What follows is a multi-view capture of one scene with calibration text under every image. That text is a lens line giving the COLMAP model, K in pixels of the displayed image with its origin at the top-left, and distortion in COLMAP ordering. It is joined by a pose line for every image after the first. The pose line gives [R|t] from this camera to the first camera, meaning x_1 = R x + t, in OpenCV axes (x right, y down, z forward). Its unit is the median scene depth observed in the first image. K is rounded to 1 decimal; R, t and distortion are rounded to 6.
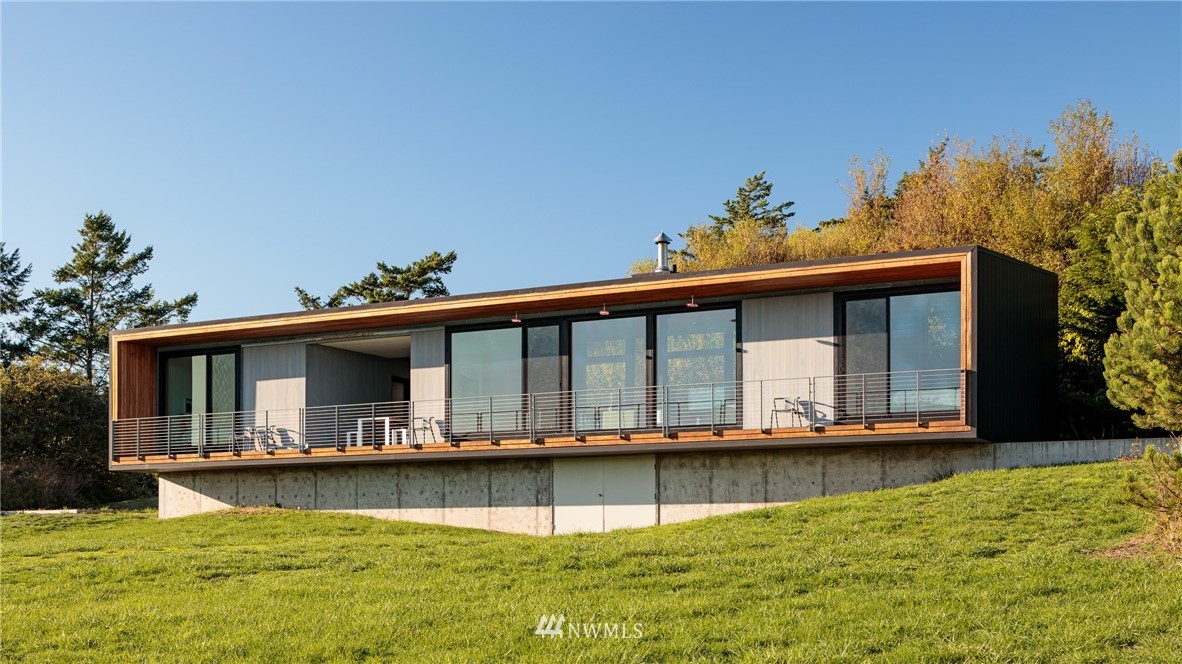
lens RADIAL K [[2372.1, 0, 591.7], [0, 2372.1, 330.3], [0, 0, 1]] dist [-0.071862, 0.000000]
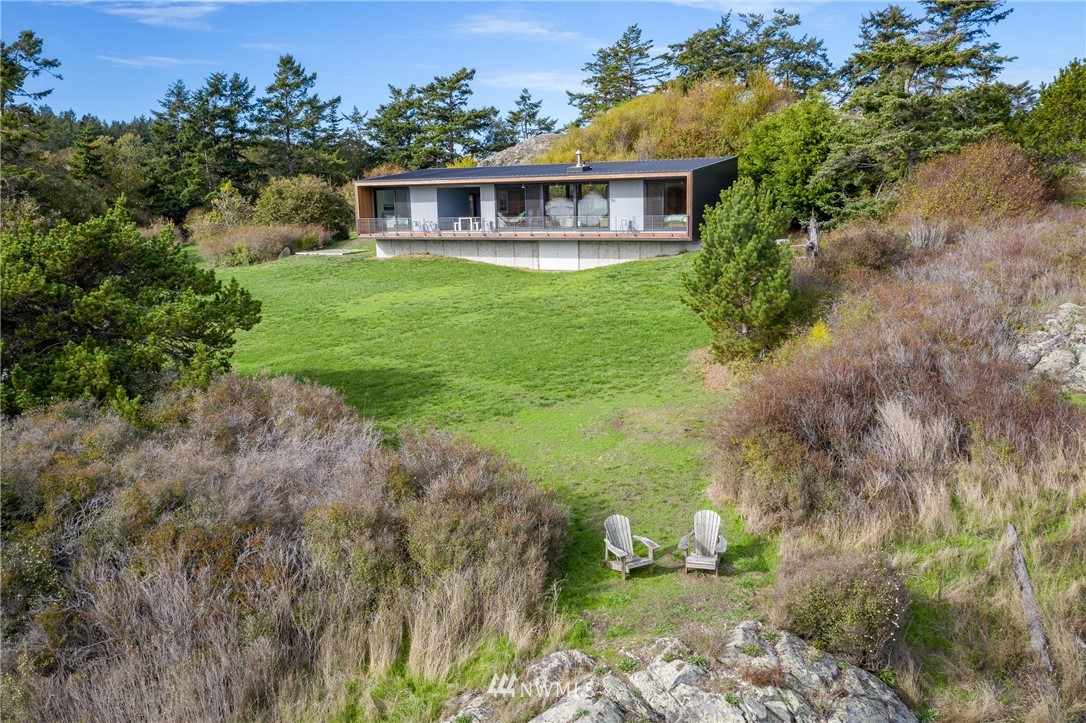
lens RADIAL K [[877.1, 0, 542.9], [0, 877.1, 361.4], [0, 0, 1]] dist [0.001707, 0.000459]
pose [[0.999581, -0.024473, -0.015456, 0.001937], [0.026913, 0.982366, 0.185019, 0.066721], [0.010656, -0.185357, 0.982613, 0.263166]]
